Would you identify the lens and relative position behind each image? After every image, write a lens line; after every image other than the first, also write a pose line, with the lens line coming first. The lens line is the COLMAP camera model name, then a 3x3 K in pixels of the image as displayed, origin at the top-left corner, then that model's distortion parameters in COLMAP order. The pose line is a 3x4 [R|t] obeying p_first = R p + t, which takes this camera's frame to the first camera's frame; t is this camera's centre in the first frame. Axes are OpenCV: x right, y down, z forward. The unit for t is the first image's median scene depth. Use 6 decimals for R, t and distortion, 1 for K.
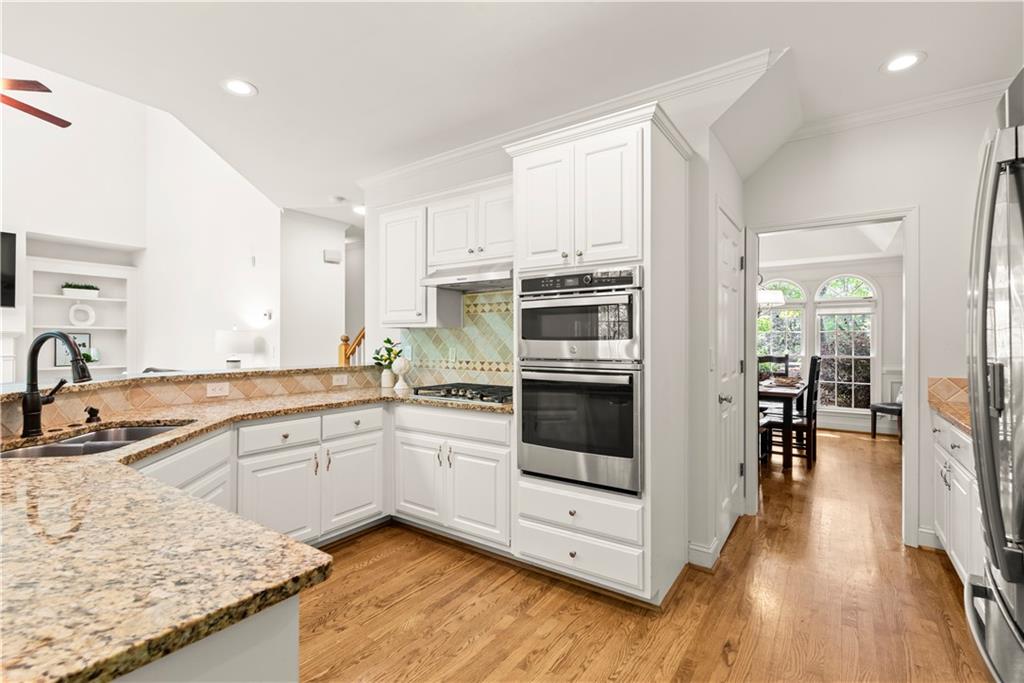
lens RADIAL K [[459.4, 0, 512.0], [0, 459.4, 341.5], [0, 0, 1]] dist [0.000545, 0.000249]
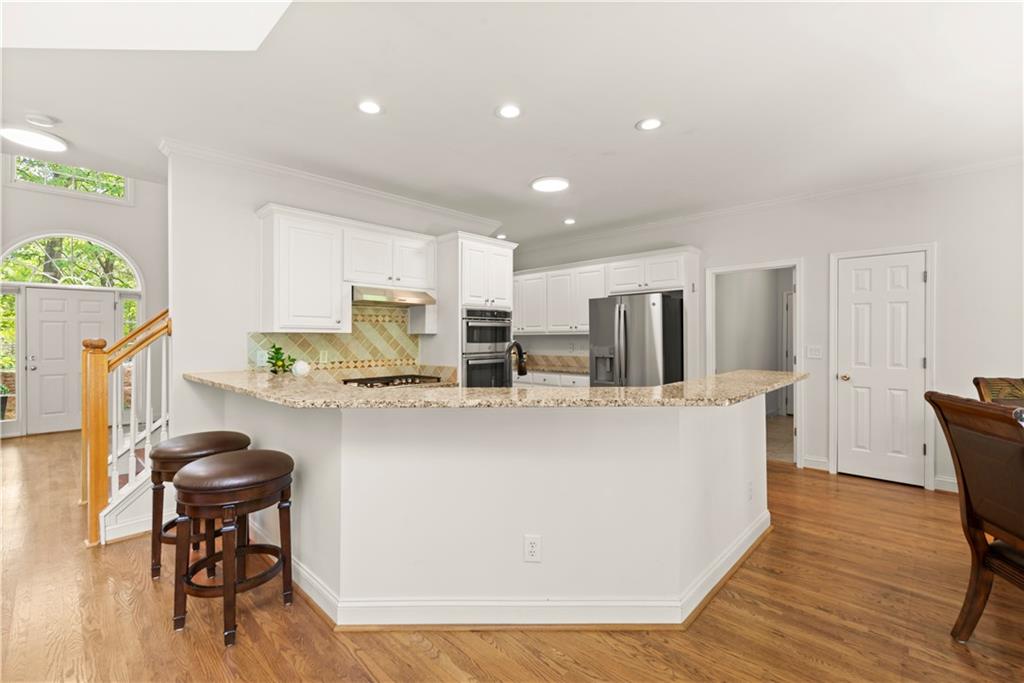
lens RADIAL K [[446.9, 0, 502.5], [0, 446.9, 336.1], [0, 0, 1]] dist [0.000846, 0.000051]
pose [[0.165734, -0.000474, 0.986170, -1.231194], [0.003203, 0.999995, -0.000058, -0.022316], [-0.986165, 0.003168, 0.165734, 0.418954]]
